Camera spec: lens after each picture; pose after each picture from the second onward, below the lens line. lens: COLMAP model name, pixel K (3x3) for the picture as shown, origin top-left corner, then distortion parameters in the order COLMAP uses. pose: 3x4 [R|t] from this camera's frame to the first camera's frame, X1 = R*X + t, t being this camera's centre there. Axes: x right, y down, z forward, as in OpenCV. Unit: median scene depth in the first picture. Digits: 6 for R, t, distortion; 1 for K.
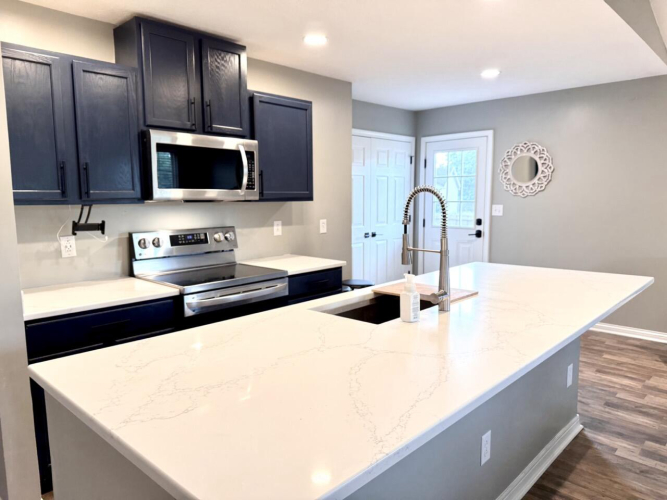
lens RADIAL K [[480.8, 0, 333.5], [0, 480.8, 250.0], [0, 0, 1]] dist [0.066117, -0.000119]
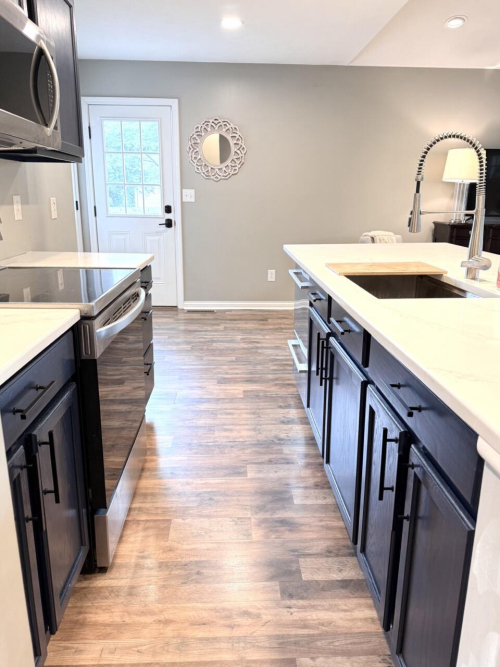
lens RADIAL K [[500.3, 0, 250.0], [0, 500.3, 333.5], [0, 0, 1]] dist [0.001424, -0.000966]
pose [[0.702482, -0.173283, 0.690284, -0.264653], [0.066725, 0.981670, 0.178526, 0.010791], [-0.708567, -0.079352, 0.701168, 0.256806]]
